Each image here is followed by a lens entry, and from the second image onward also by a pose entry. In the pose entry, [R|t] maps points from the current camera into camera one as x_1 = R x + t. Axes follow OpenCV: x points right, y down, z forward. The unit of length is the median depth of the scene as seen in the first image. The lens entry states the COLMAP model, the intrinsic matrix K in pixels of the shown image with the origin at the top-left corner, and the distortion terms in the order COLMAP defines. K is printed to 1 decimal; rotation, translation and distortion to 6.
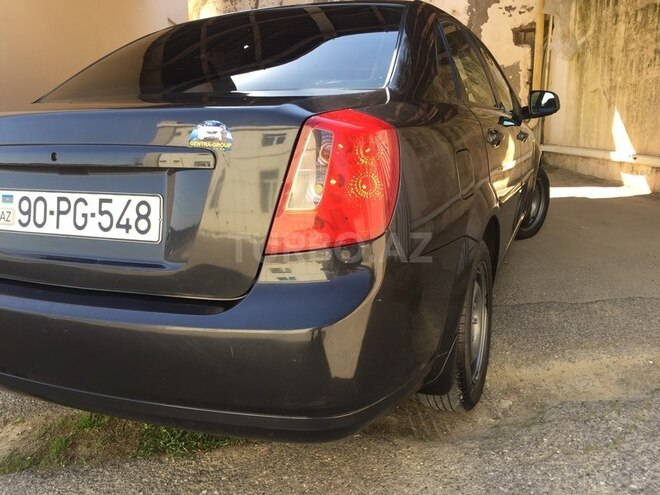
lens RADIAL K [[564.7, 0, 330.1], [0, 564.7, 235.8], [0, 0, 1]] dist [0.093908, -0.129813]
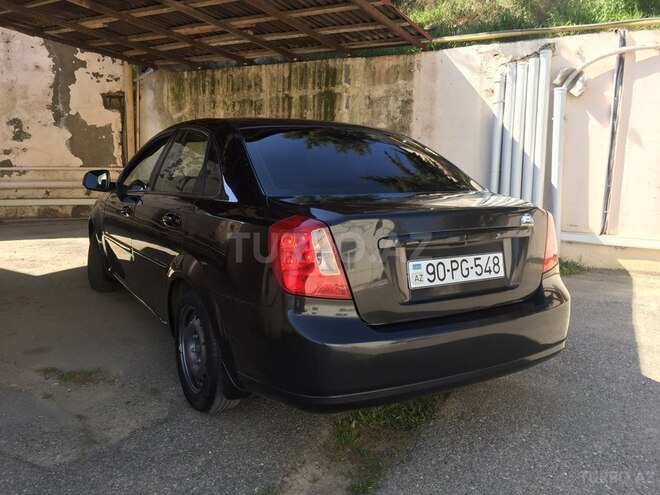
lens RADIAL K [[564.7, 0, 330.1], [0, 564.7, 235.8], [0, 0, 1]] dist [0.093908, -0.129813]
pose [[0.579669, -0.074470, 0.811442, -1.972990], [0.136264, 0.990652, -0.006426, -0.172954], [-0.803377, 0.114296, 0.584398, 0.298392]]
